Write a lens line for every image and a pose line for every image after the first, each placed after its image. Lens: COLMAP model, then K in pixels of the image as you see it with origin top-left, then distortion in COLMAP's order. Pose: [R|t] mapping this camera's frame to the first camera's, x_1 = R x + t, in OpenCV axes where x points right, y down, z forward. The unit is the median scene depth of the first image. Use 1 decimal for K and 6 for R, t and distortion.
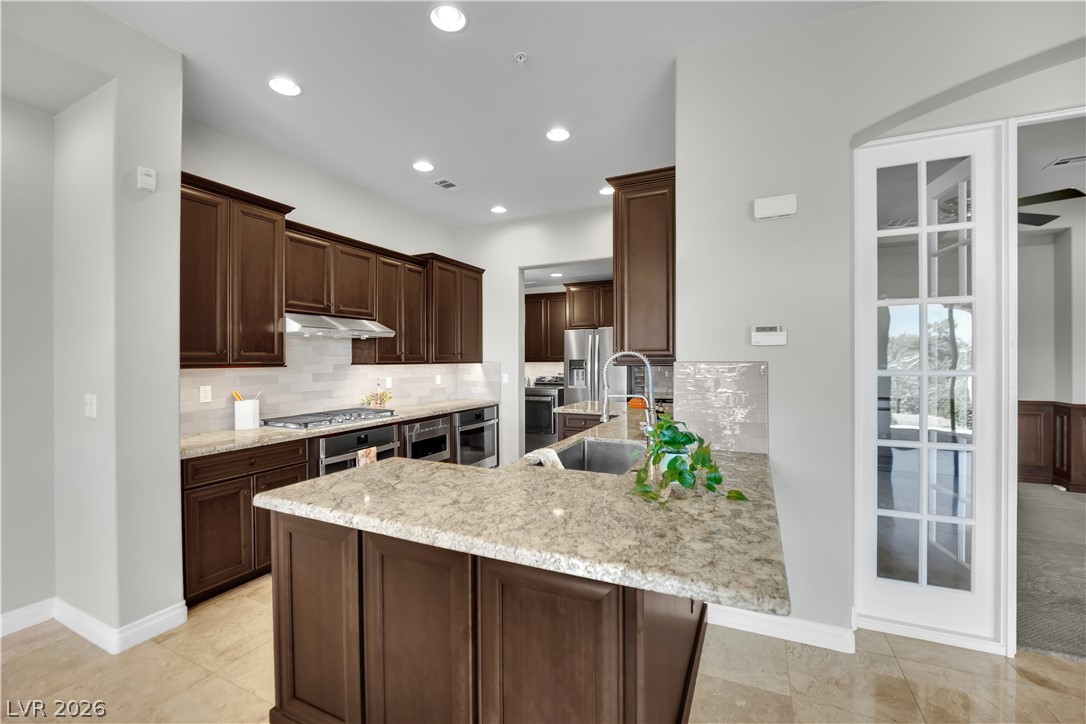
lens RADIAL K [[447.1, 0, 540.8], [0, 447.1, 358.1], [0, 0, 1]] dist [-0.022011, 0.000961]
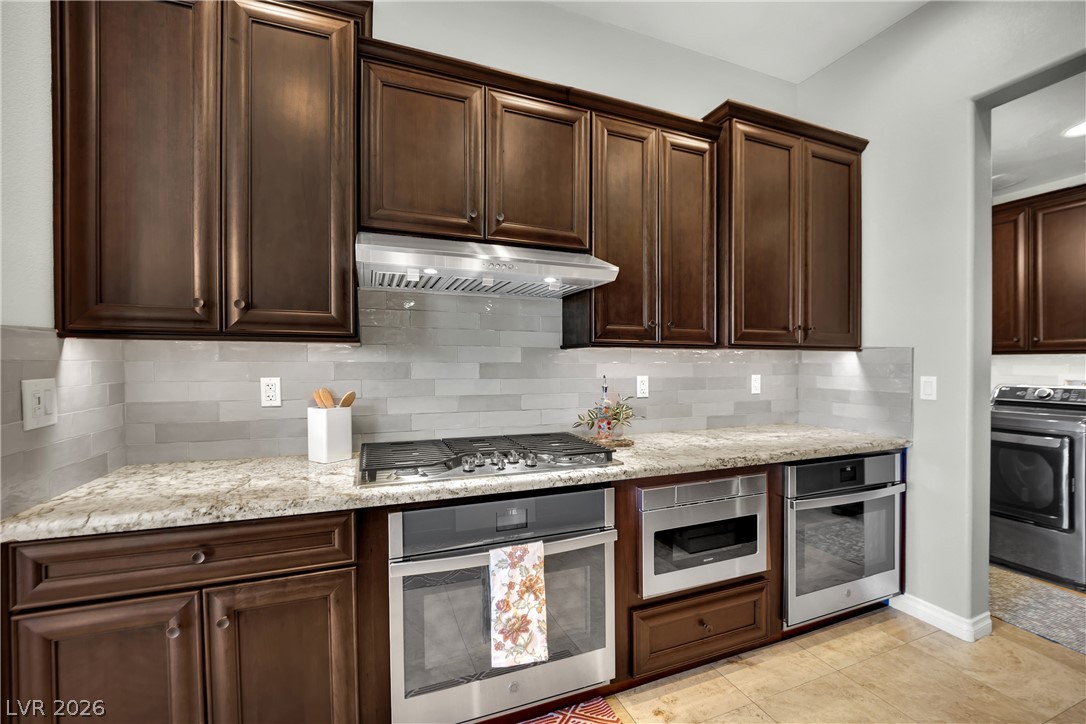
lens RADIAL K [[447.1, 0, 543.0], [0, 447.1, 364.4], [0, 0, 1]] dist [-0.022011, 0.000961]
pose [[0.733359, 0.008254, -0.679792, -0.086557], [-0.004050, 0.999962, 0.007771, 0.030823], [0.679830, -0.002946, 0.733364, 0.627842]]
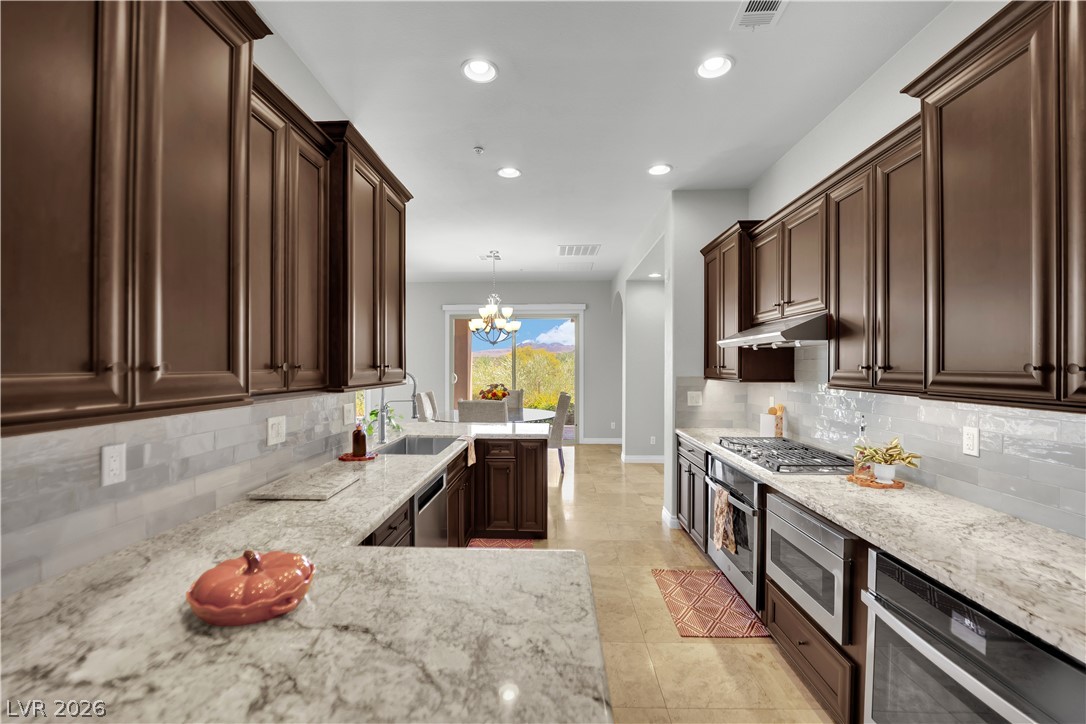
lens RADIAL K [[447.1, 0, 537.9], [0, 447.1, 366.3], [0, 0, 1]] dist [-0.022011, 0.000961]
pose [[-0.916890, 0.003742, -0.399121, 0.199875], [0.003050, 0.999993, 0.002369, -0.016408], [0.399127, 0.000955, -0.916895, 1.392992]]
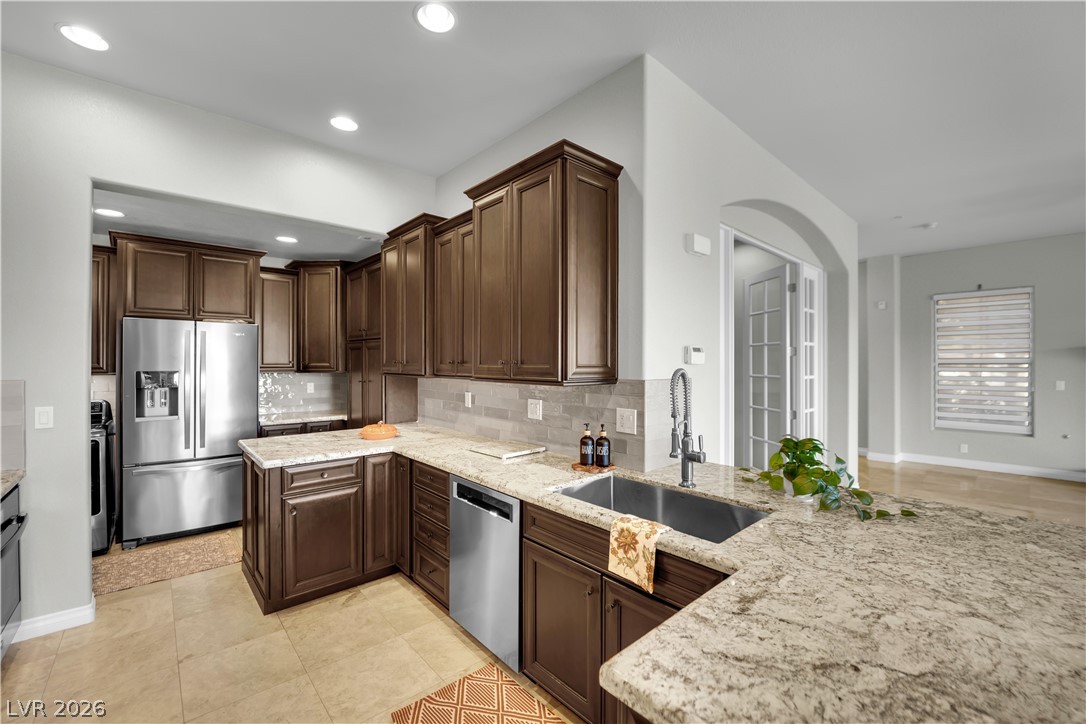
lens RADIAL K [[447.1, 0, 542.7], [0, 447.1, 362.0], [0, 0, 1]] dist [-0.022011, 0.000961]
pose [[0.382204, 0.005136, 0.924064, -0.386597], [-0.006178, 0.999976, -0.003003, -0.015257], [-0.924057, -0.004561, 0.382226, 0.508891]]
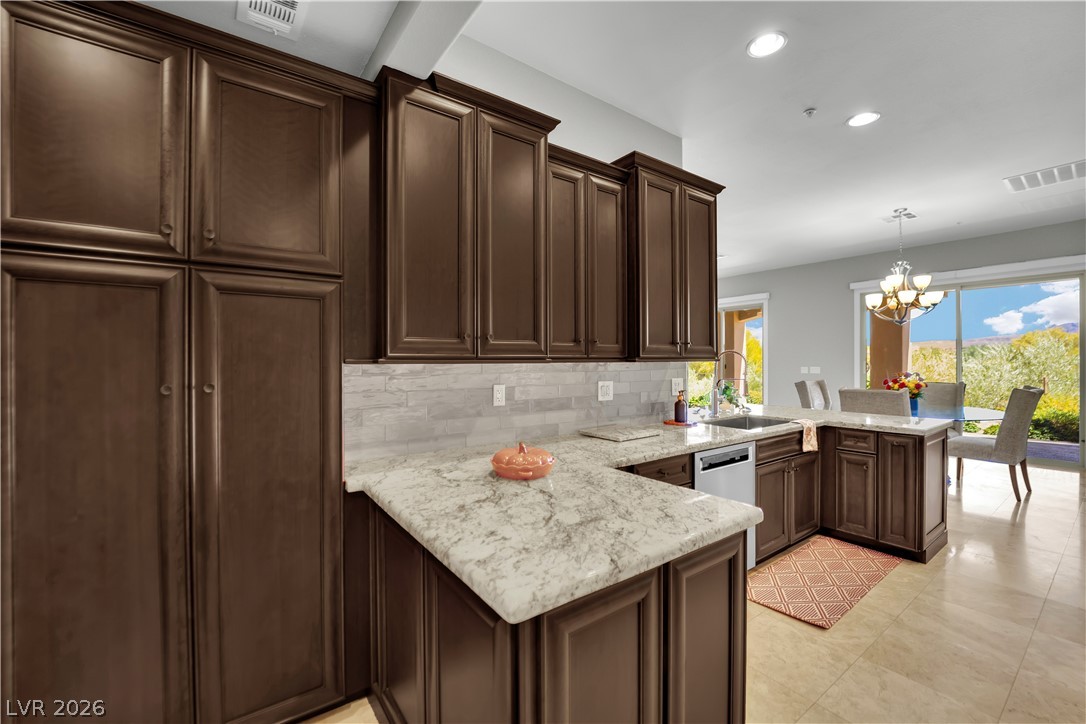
lens RADIAL K [[447.1, 0, 548.6], [0, 447.1, 357.9], [0, 0, 1]] dist [-0.022011, 0.000961]
pose [[-0.883064, 0.010942, 0.469124, 0.016459], [0.007473, 0.999929, -0.009254, 0.011562], [-0.469192, -0.004666, -0.883084, 1.472673]]
